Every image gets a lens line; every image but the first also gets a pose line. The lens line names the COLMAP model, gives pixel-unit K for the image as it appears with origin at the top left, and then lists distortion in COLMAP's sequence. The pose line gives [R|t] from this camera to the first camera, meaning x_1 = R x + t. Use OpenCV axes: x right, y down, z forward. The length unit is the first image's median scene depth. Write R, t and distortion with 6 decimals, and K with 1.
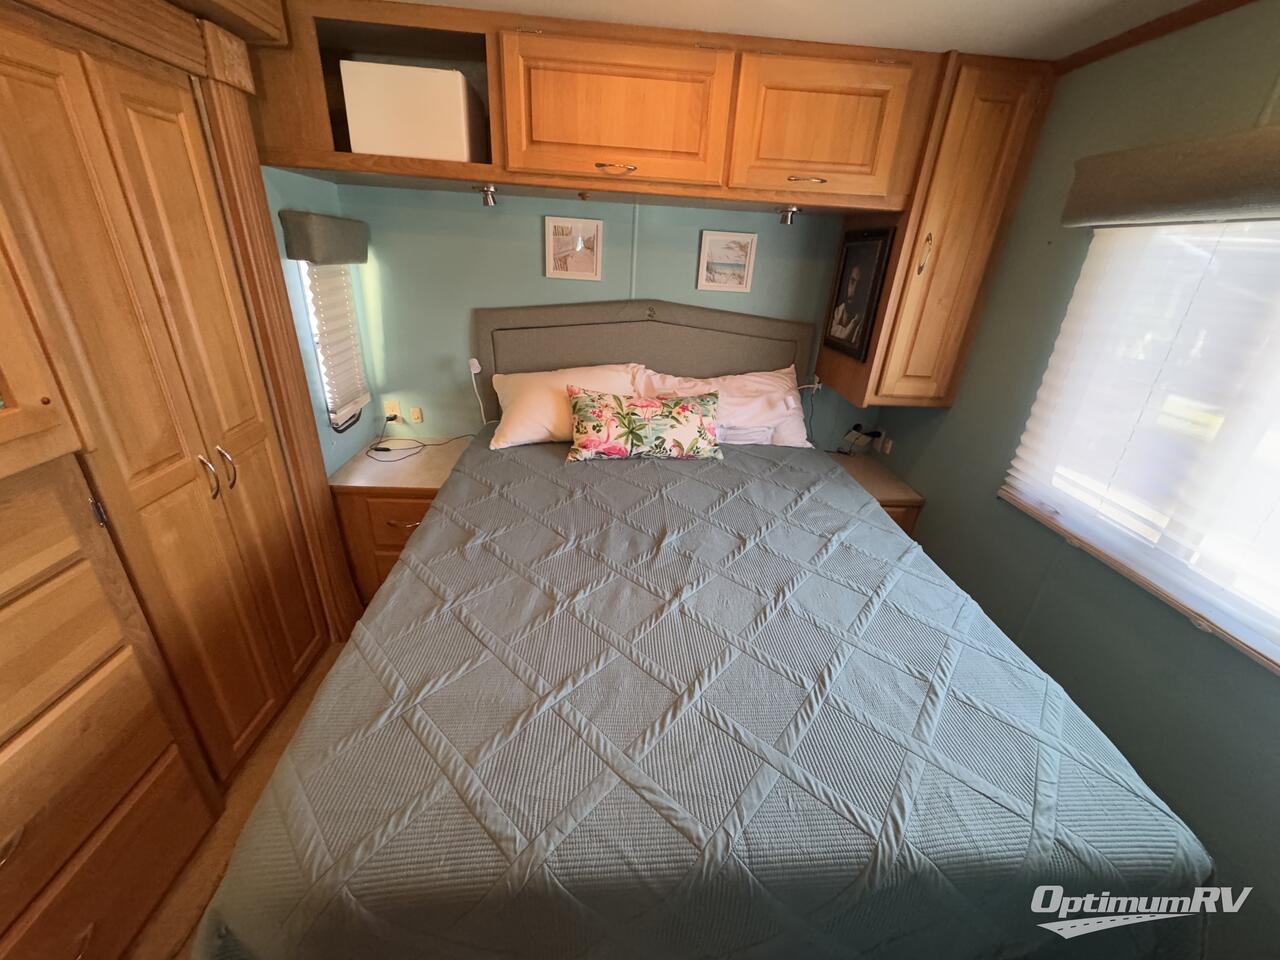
lens RADIAL K [[513.3, 0, 637.3], [0, 513.3, 480.9], [0, 0, 1]] dist [-0.003274, -0.001005]
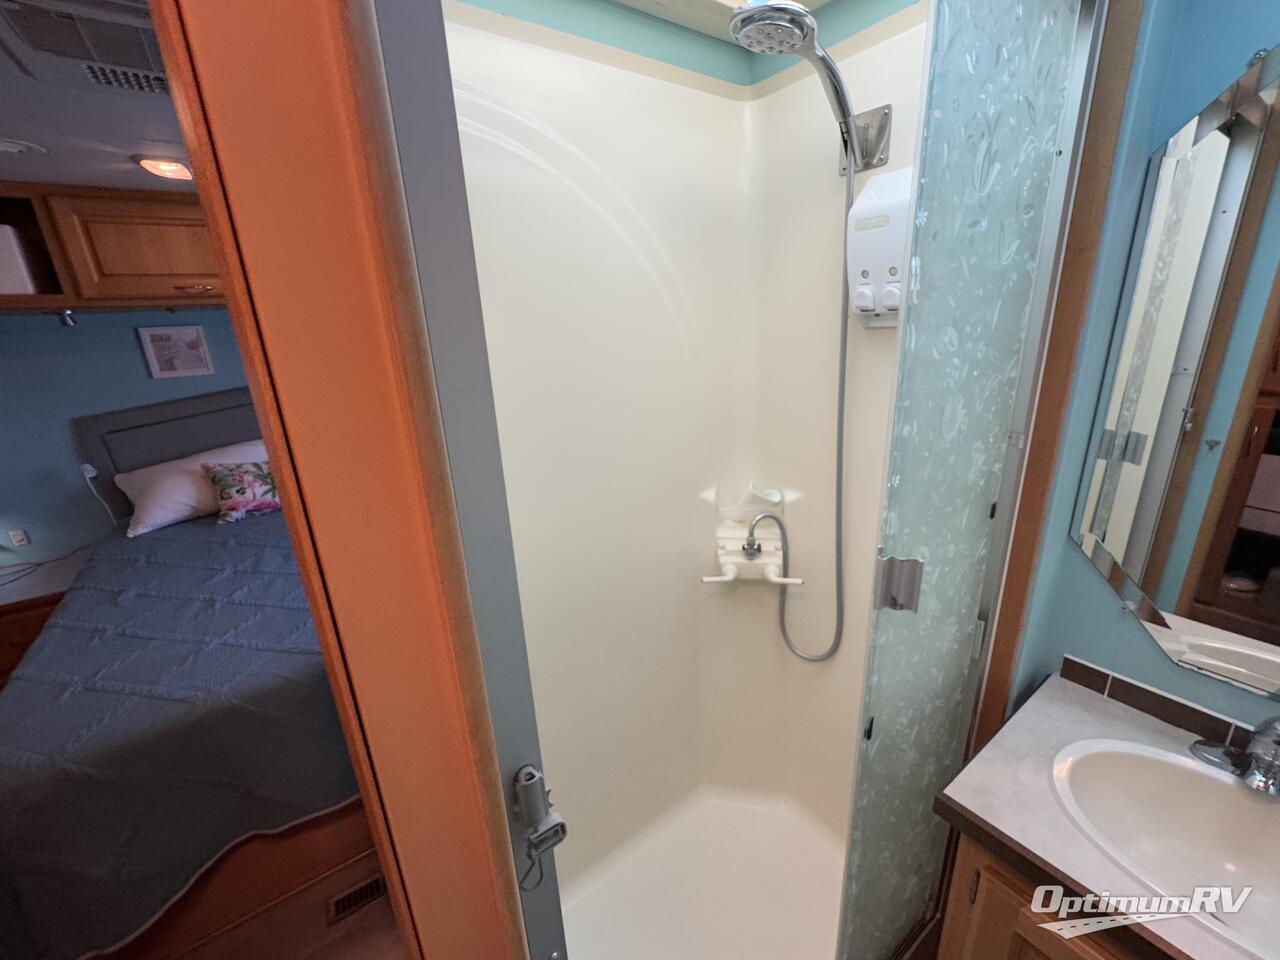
lens RADIAL K [[513.3, 0, 637.3], [0, 513.3, 480.9], [0, 0, 1]] dist [-0.003274, -0.001005]
pose [[0.837703, -0.251378, 0.484832, 0.120905], [0.310188, 0.949677, -0.043556, 0.210280], [-0.449485, 0.186876, 0.873522, -0.448419]]
